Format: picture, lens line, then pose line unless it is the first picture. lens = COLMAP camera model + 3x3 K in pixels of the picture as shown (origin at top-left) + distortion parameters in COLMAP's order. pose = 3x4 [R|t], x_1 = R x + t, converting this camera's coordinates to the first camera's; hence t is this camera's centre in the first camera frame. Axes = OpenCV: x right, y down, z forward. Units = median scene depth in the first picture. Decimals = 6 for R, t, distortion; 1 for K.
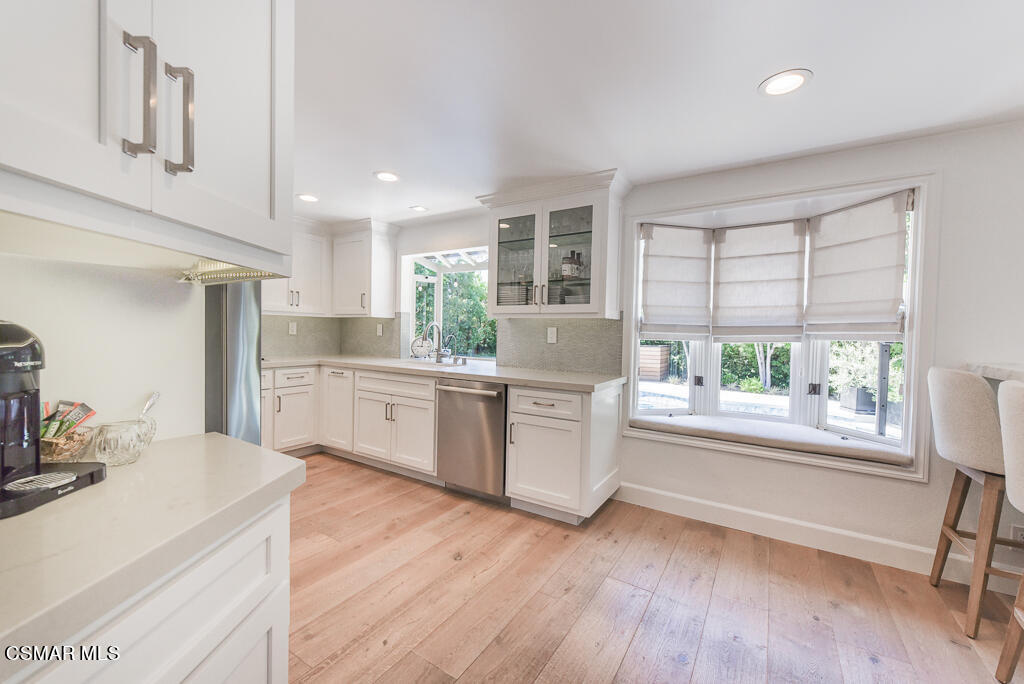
lens RADIAL K [[405.1, 0, 517.8], [0, 405.1, 344.1], [0, 0, 1]] dist [0.010538, -0.000663]
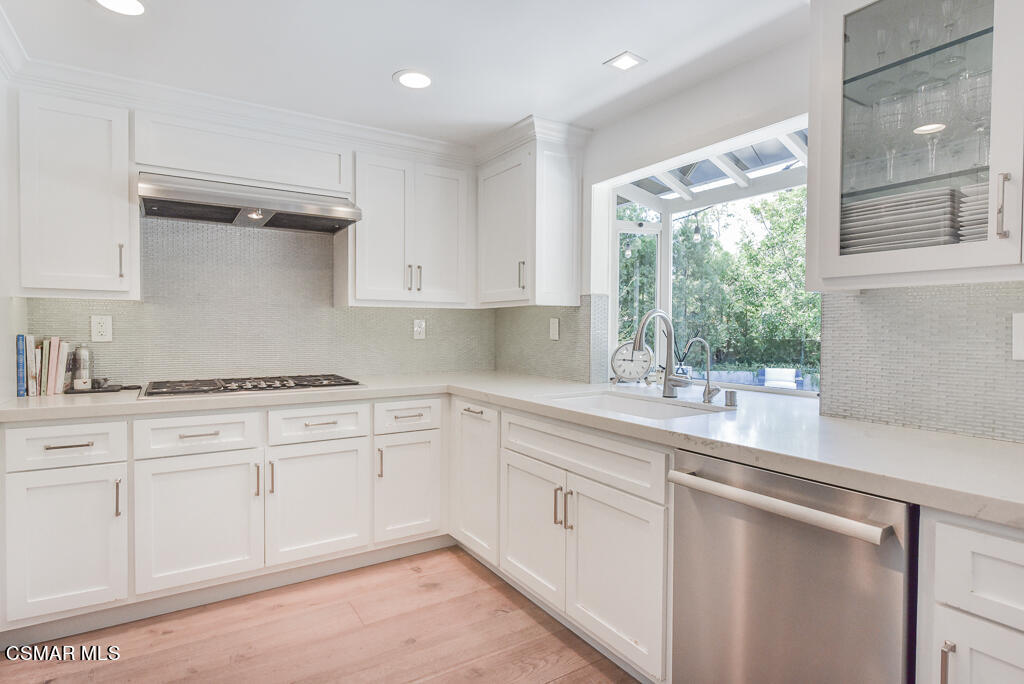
lens RADIAL K [[527.0, 0, 508.7], [0, 527.0, 341.6], [0, 0, 1]] dist [0.002034, -0.001744]
pose [[0.894681, -0.006928, -0.446653, -0.090977], [0.002562, 0.999943, -0.010378, -0.012815], [0.446699, 0.008141, 0.894647, 0.386820]]
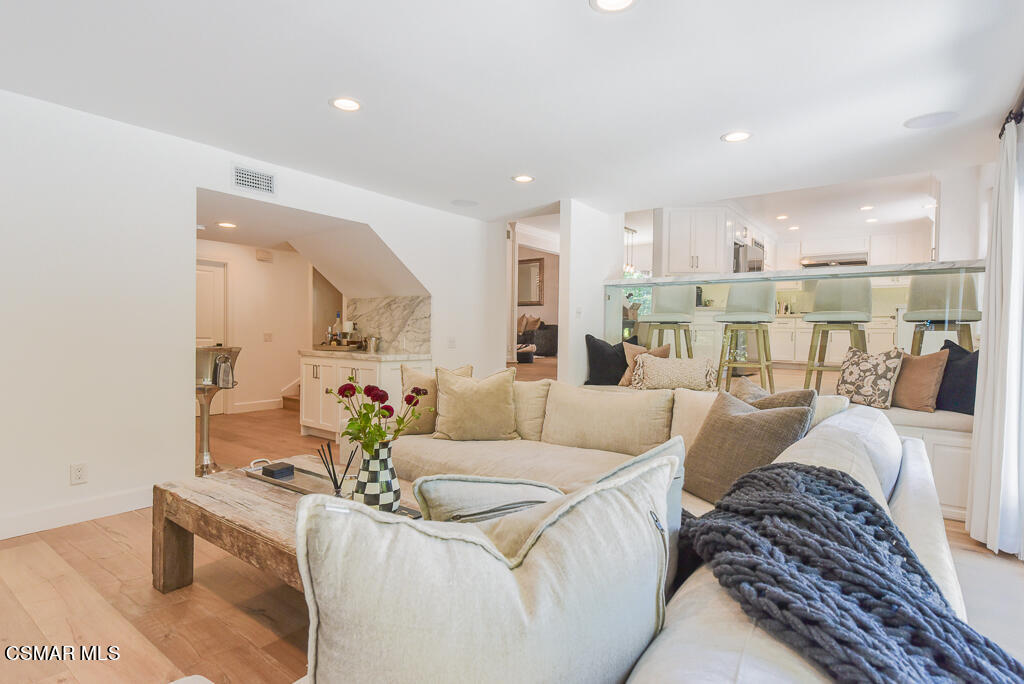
lens RADIAL K [[518.3, 0, 509.7], [0, 518.3, 340.5], [0, 0, 1]] dist [0.004004, 0.000161]
pose [[-0.095829, 0.002478, -0.995395, 1.614776], [-0.023596, 0.999710, 0.004761, 0.167035], [0.995118, 0.023943, -0.095743, -0.297860]]
